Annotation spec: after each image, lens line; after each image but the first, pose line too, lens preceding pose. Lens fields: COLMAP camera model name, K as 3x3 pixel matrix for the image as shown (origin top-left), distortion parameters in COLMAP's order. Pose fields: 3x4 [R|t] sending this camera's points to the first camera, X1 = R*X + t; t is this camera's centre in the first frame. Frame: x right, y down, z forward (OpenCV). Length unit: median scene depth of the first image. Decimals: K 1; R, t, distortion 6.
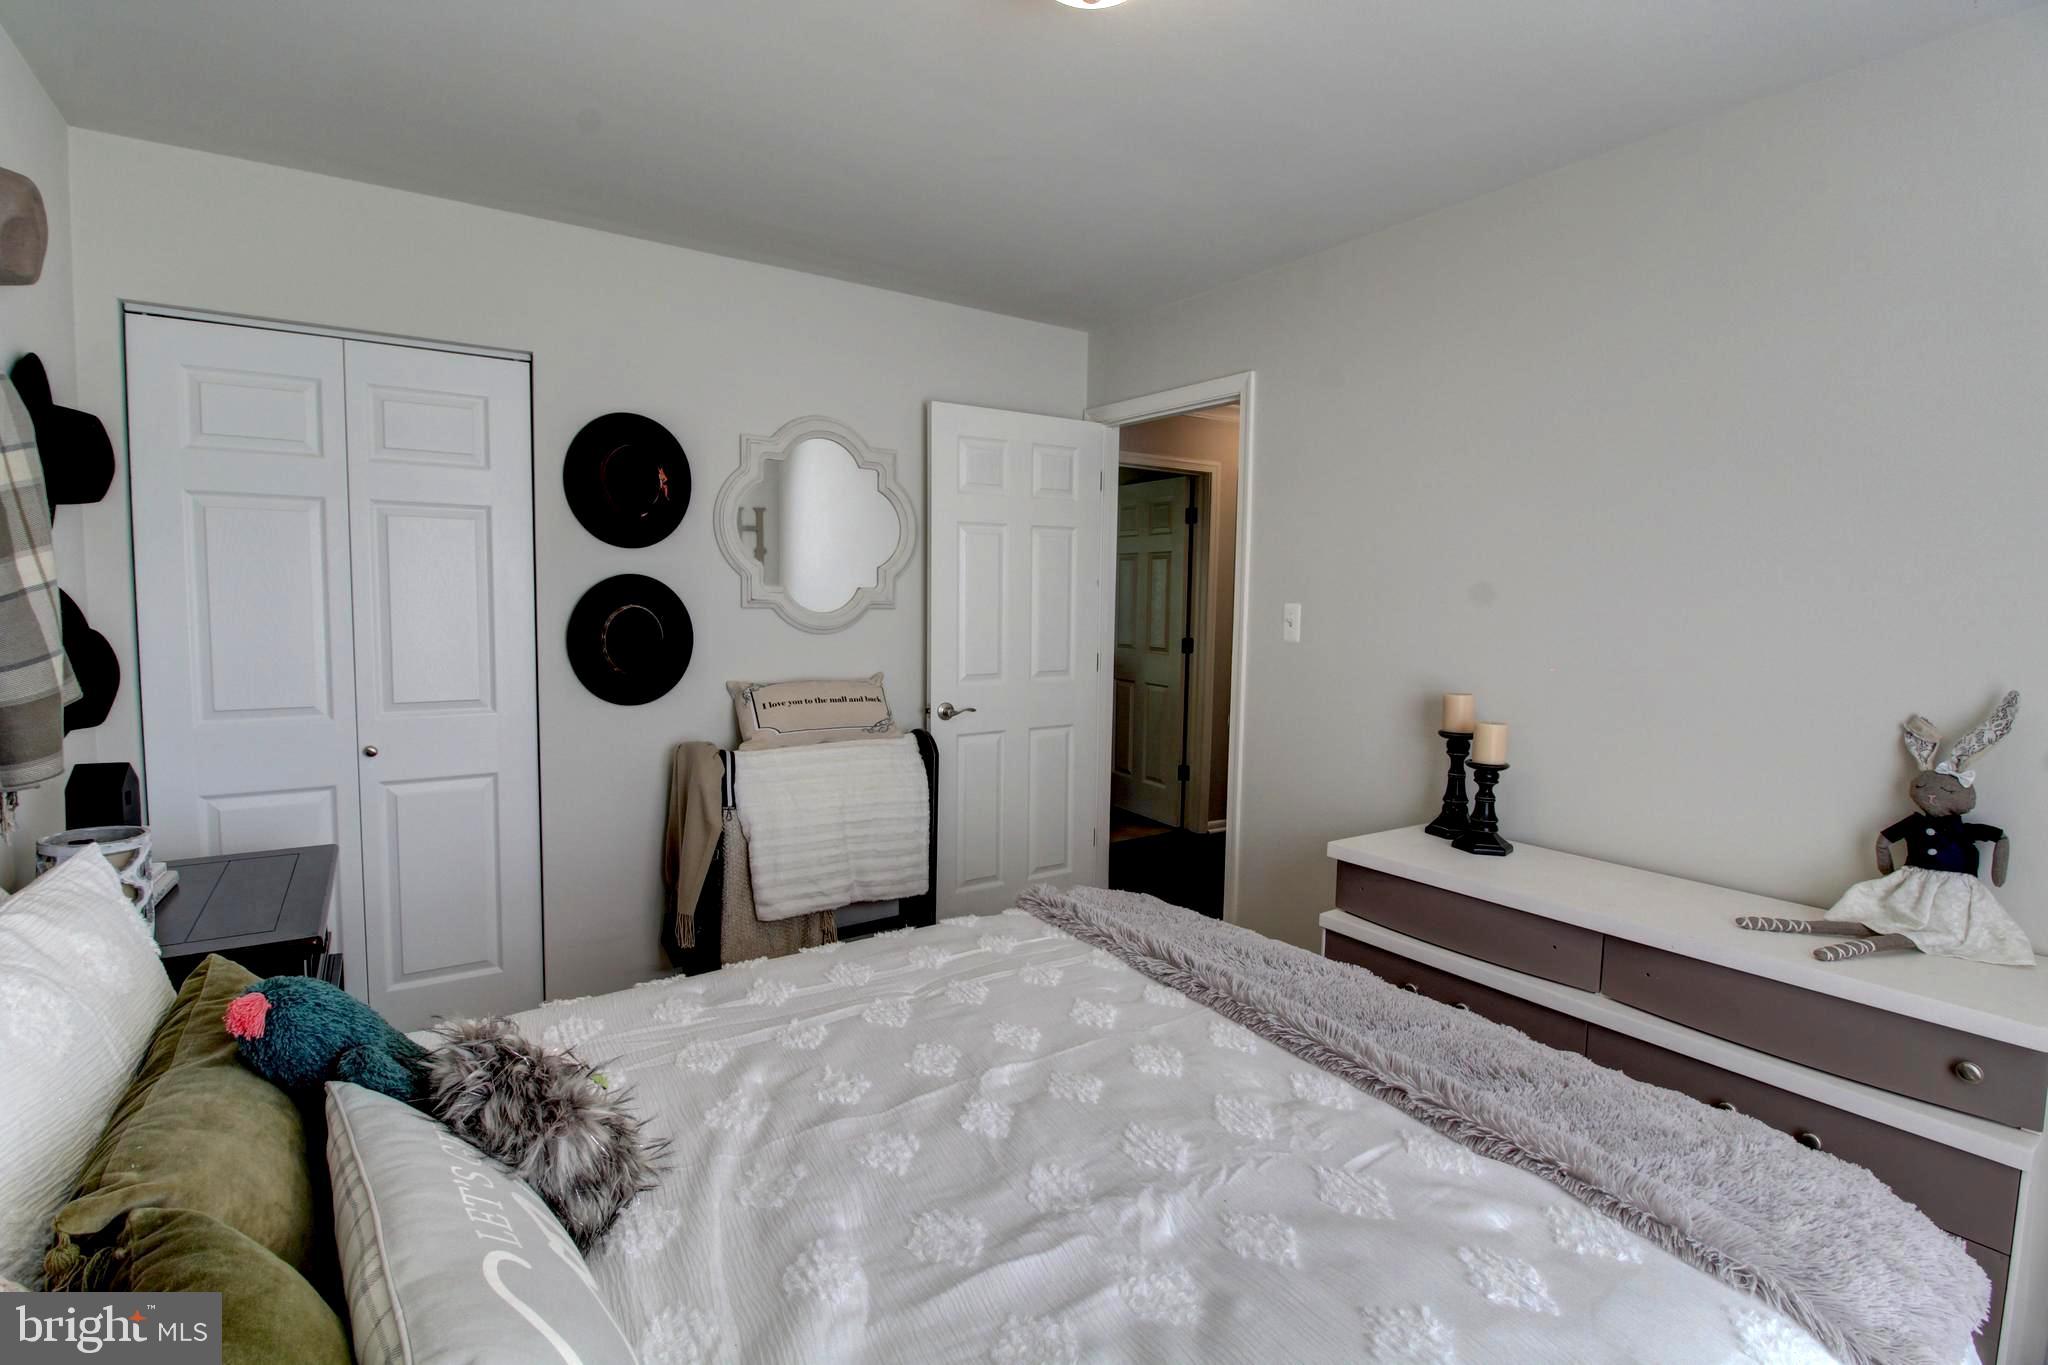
lens RADIAL K [[946.6, 0, 1017.9], [0, 946.6, 664.2], [0, 0, 1]] dist [0.002323, -0.014334]
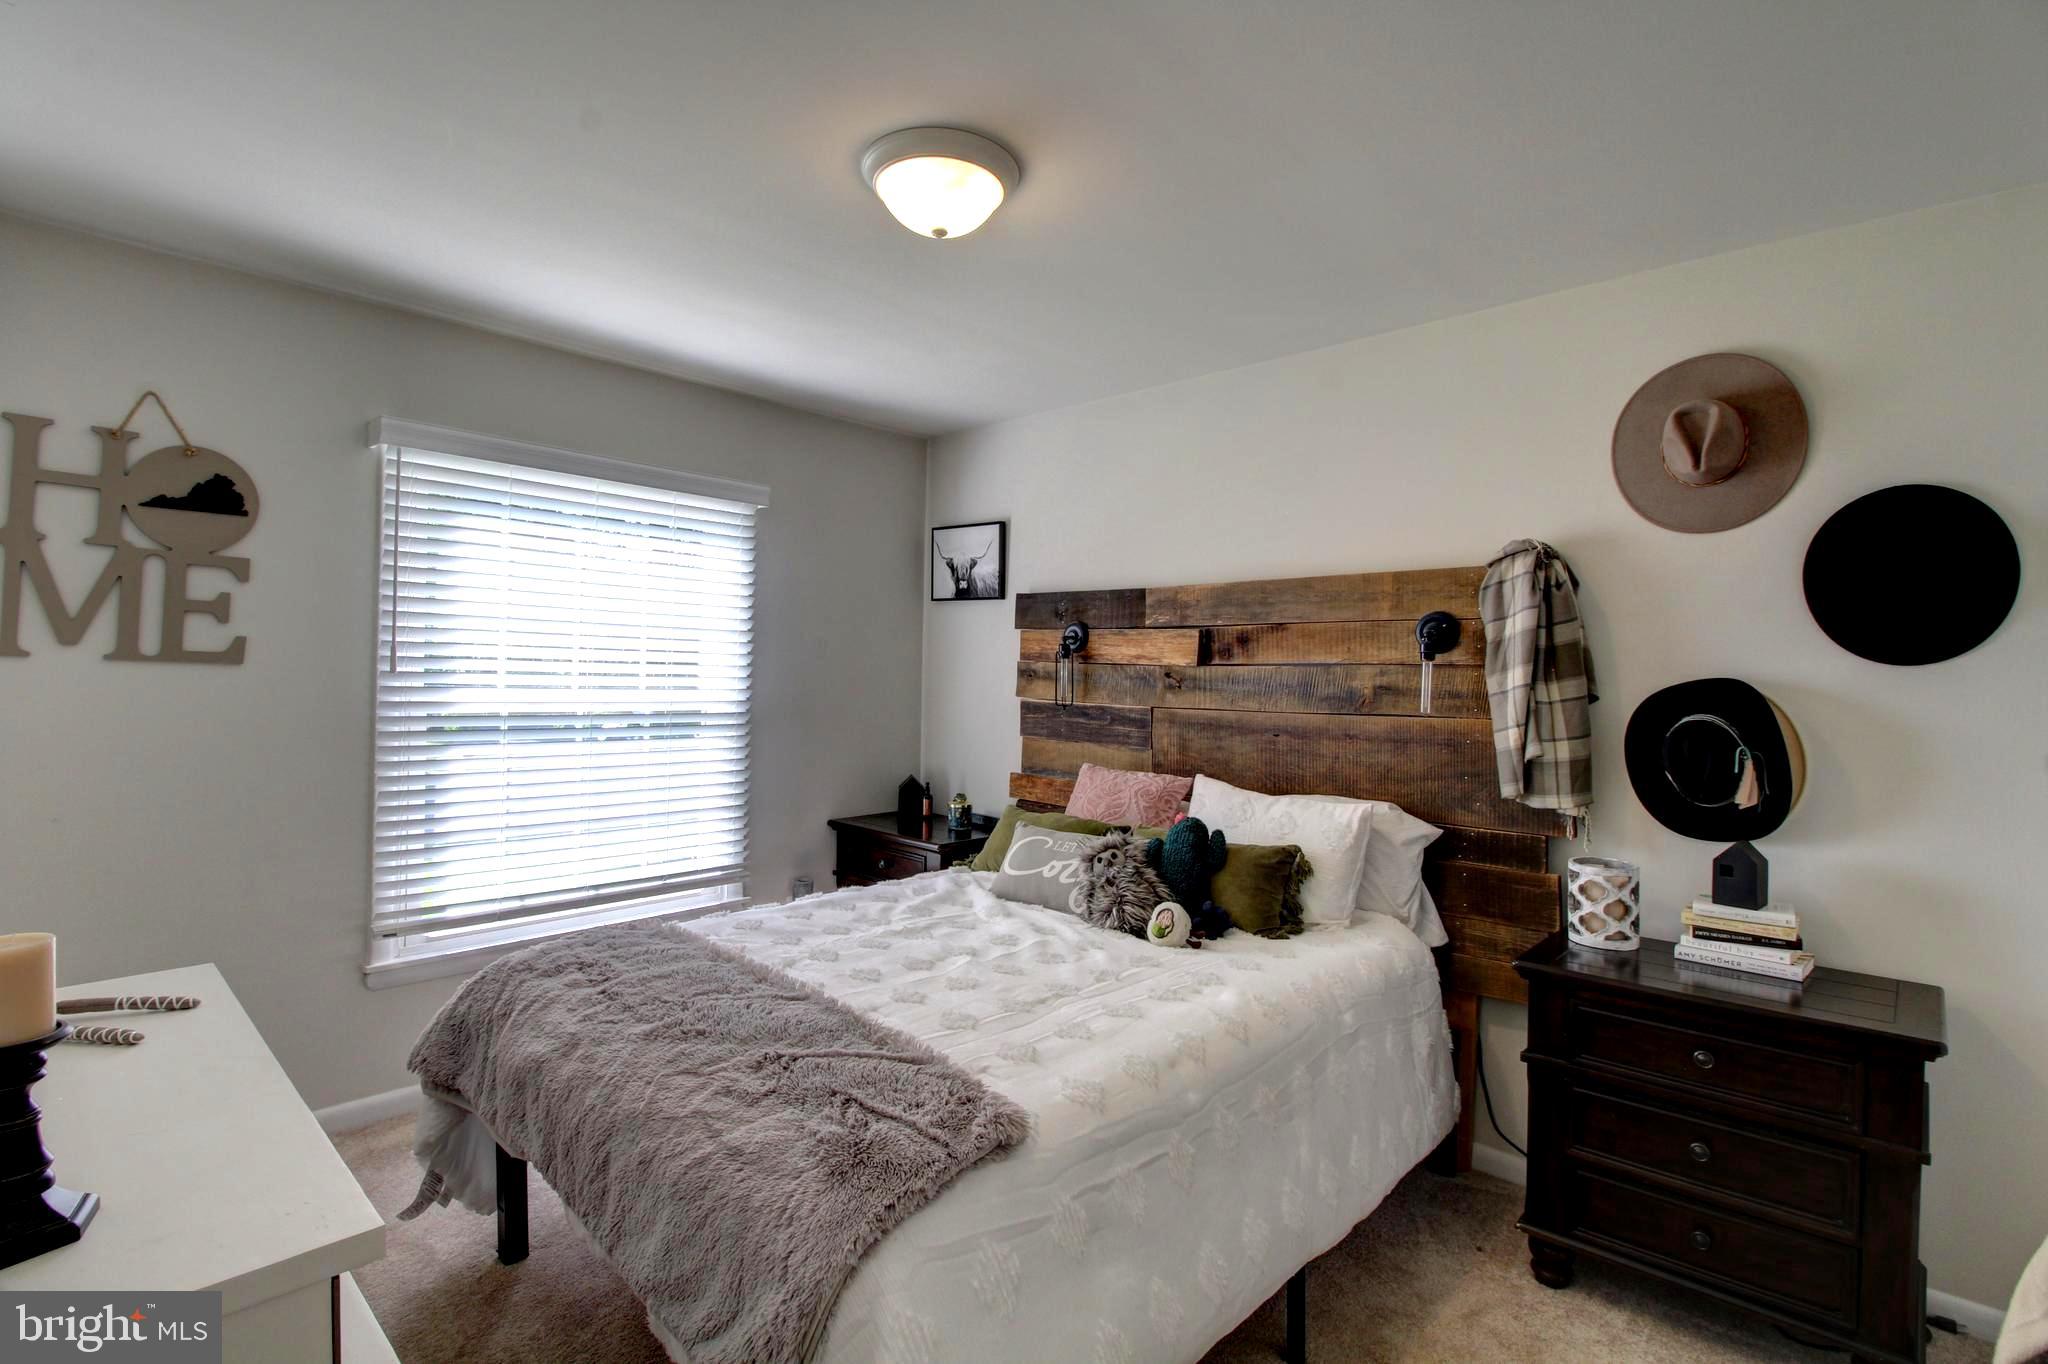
lens RADIAL K [[946.6, 0, 1017.9], [0, 946.6, 663.7], [0, 0, 1]] dist [0.002323, -0.014334]
pose [[-0.974118, -0.036268, -0.223112, 0.125331], [-0.049978, 0.997173, 0.056111, -0.086145], [0.220446, 0.065810, -0.973177, 1.184965]]
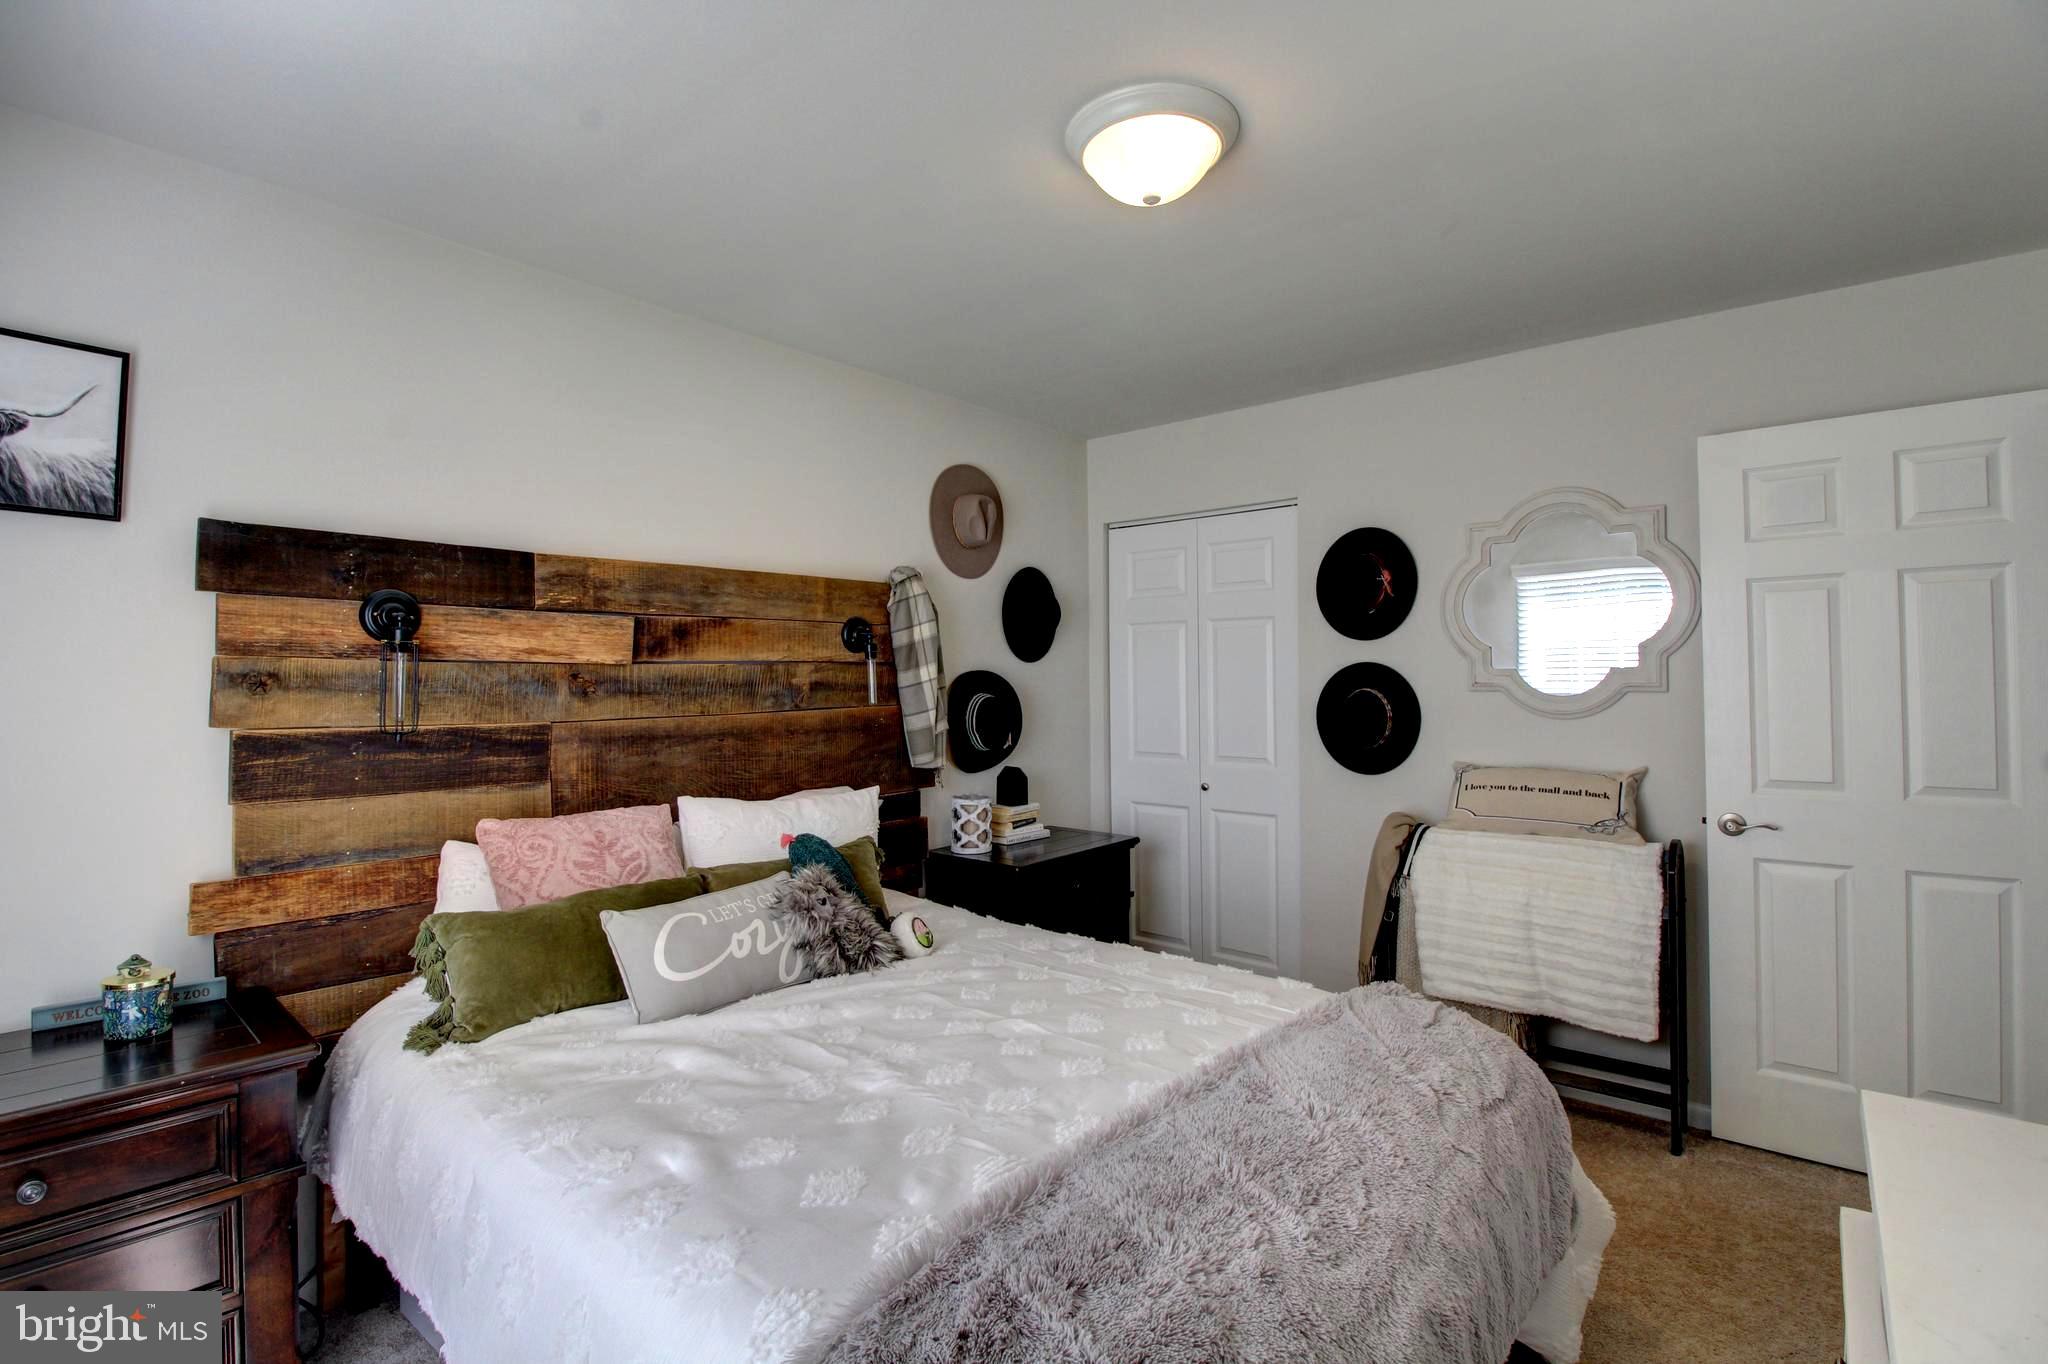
lens RADIAL K [[946.6, 0, 1017.9], [0, 946.6, 663.7], [0, 0, 1]] dist [0.002323, -0.014334]
pose [[0.274716, -0.028555, -0.961101, 0.604486], [-0.058818, 0.997188, -0.046440, -0.013268], [0.959725, 0.069288, 0.272264, 0.264838]]
